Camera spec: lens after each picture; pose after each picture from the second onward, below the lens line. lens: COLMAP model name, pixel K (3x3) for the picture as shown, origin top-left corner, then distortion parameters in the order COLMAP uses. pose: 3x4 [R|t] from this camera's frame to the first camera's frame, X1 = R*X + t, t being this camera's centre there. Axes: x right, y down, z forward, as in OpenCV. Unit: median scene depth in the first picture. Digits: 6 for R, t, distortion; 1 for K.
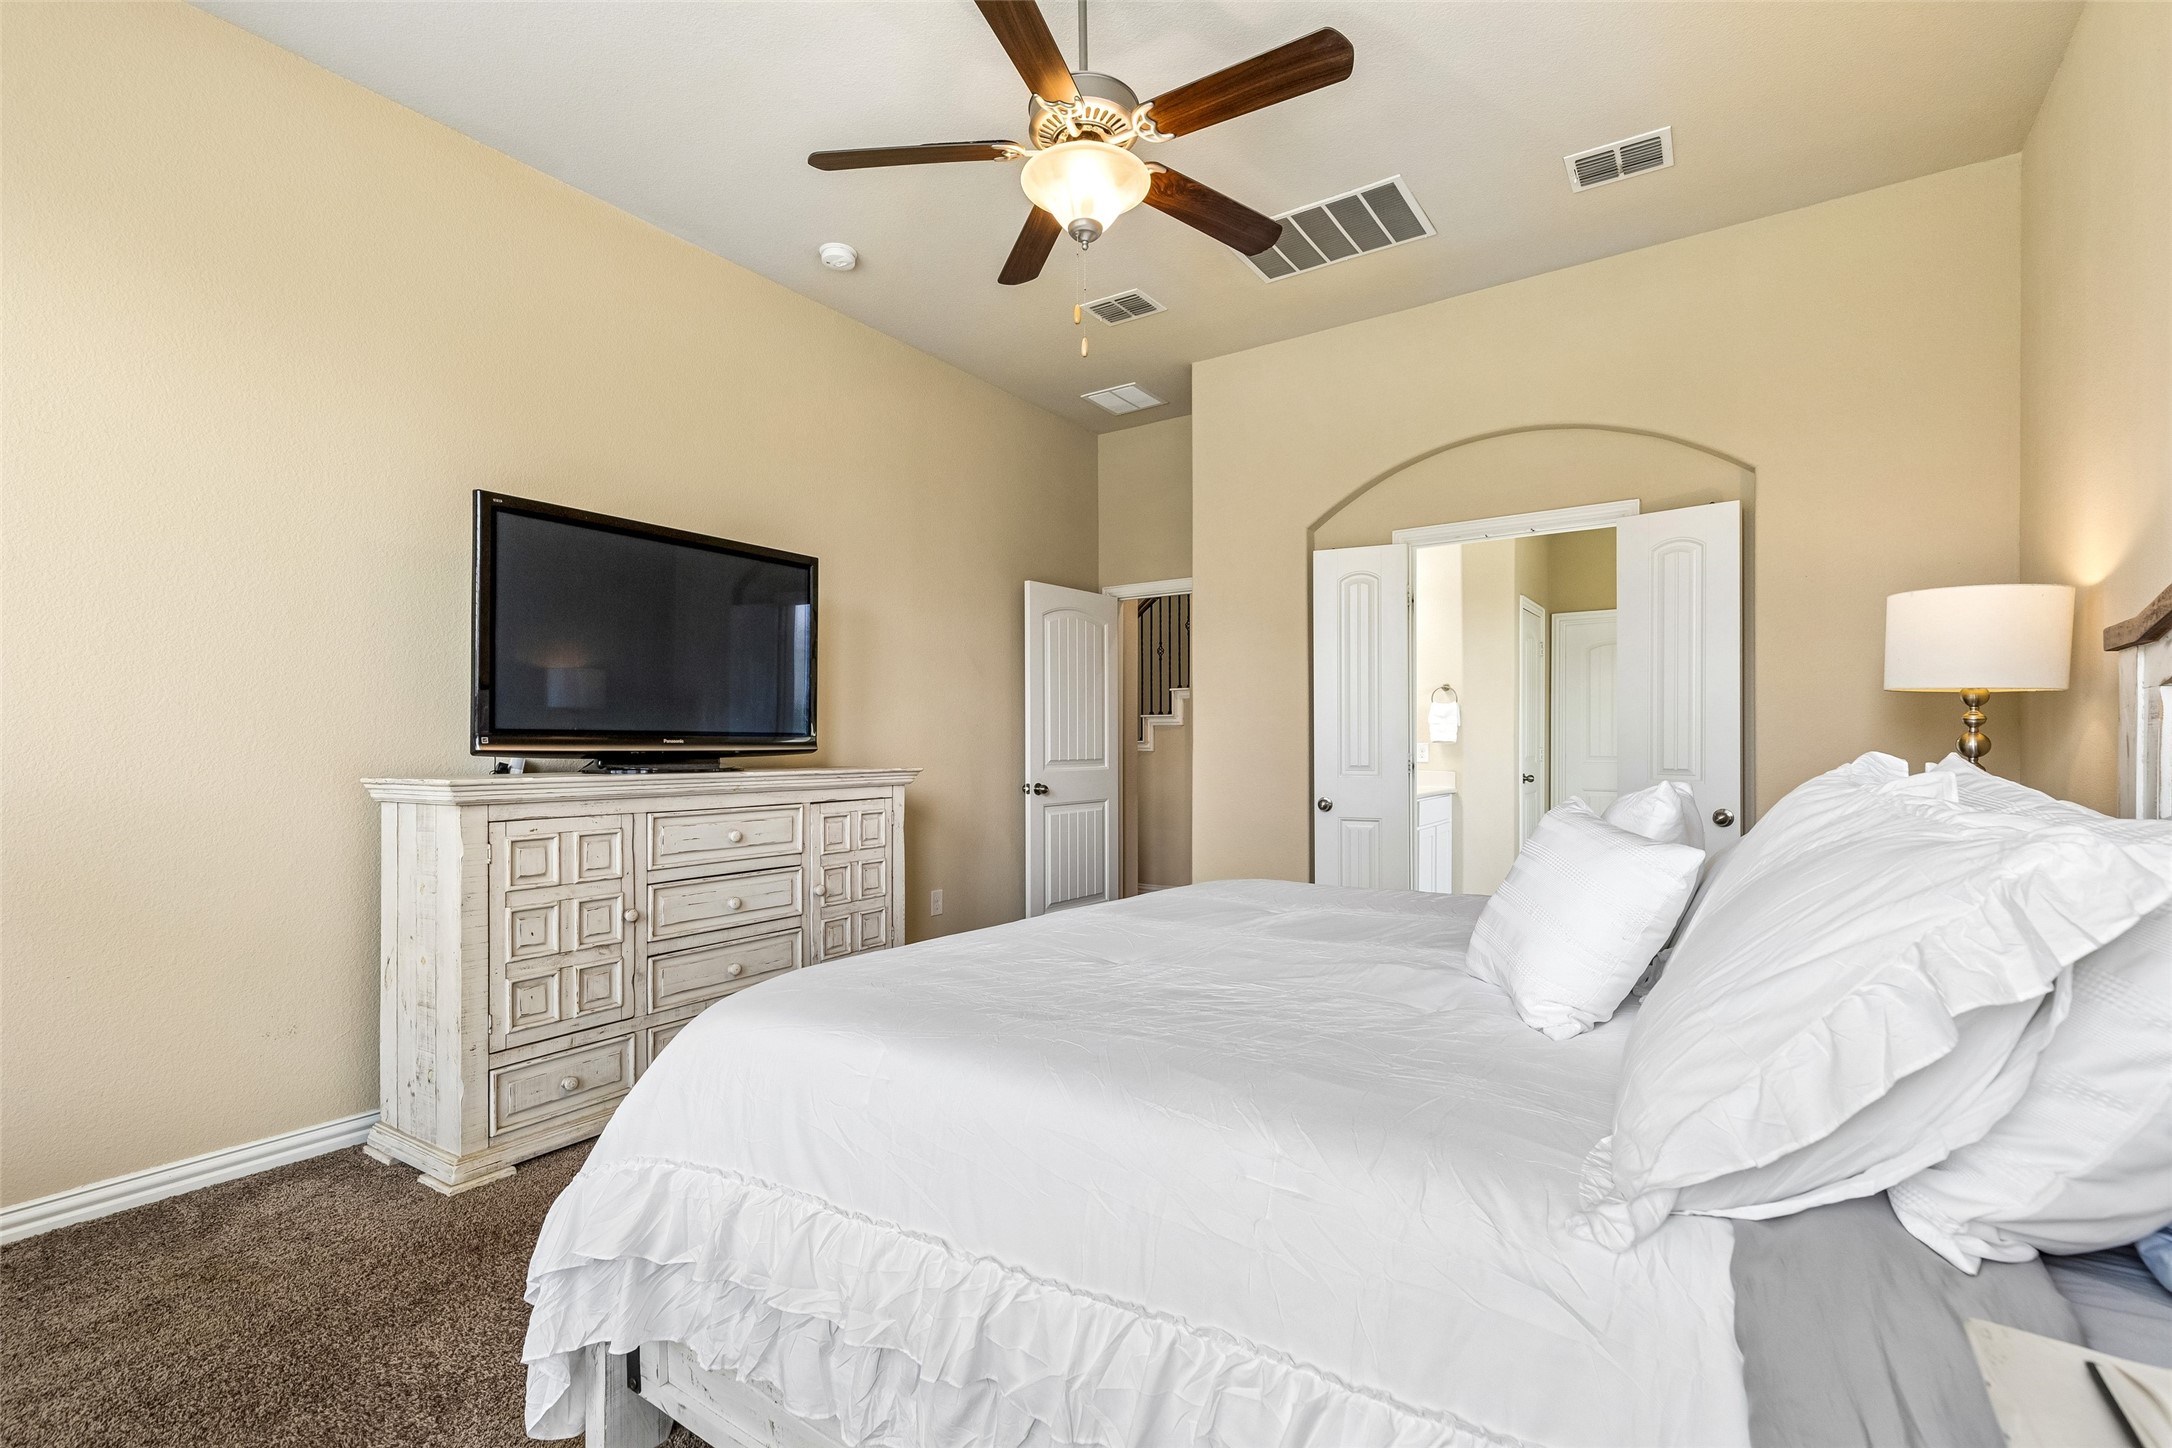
lens RADIAL K [[978.3, 0, 1100.0], [0, 978.3, 754.4], [0, 0, 1]] dist [0.008191, -0.000603]
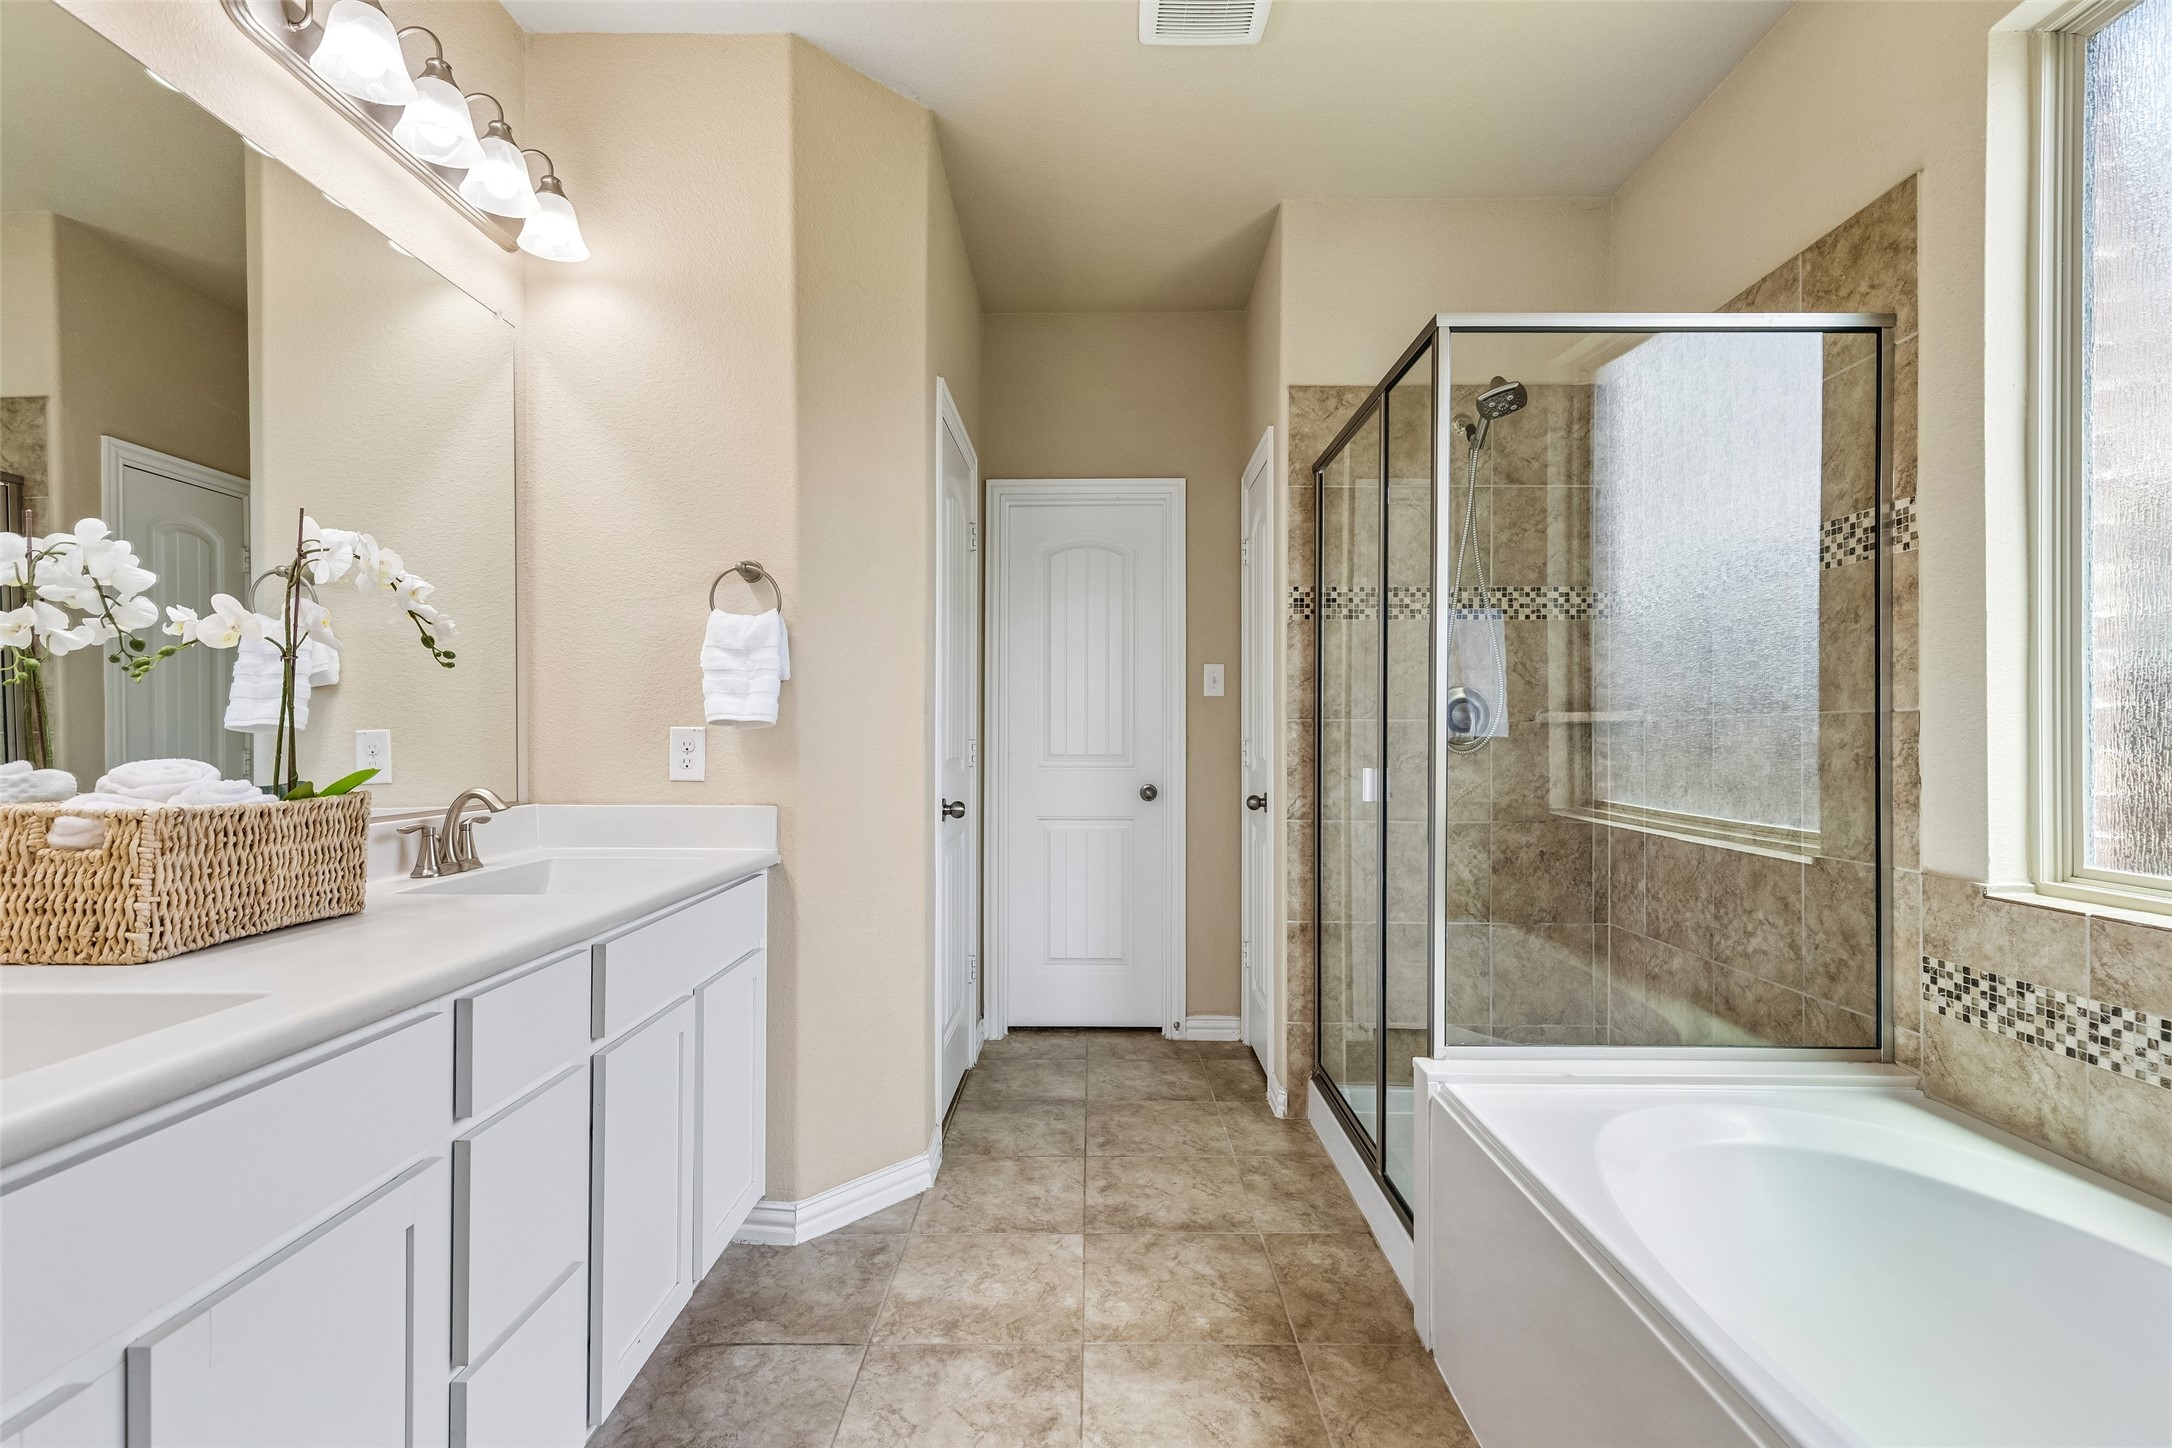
lens RADIAL K [[978.3, 0, 1084.3], [0, 978.3, 738.0], [0, 0, 1]] dist [0.008191, -0.000603]
pose [[0.834892, 0.002648, 0.550408, 0.252431], [0.001179, 0.999978, -0.006599, -0.004568], [-0.550413, 0.006158, 0.834870, 0.619946]]
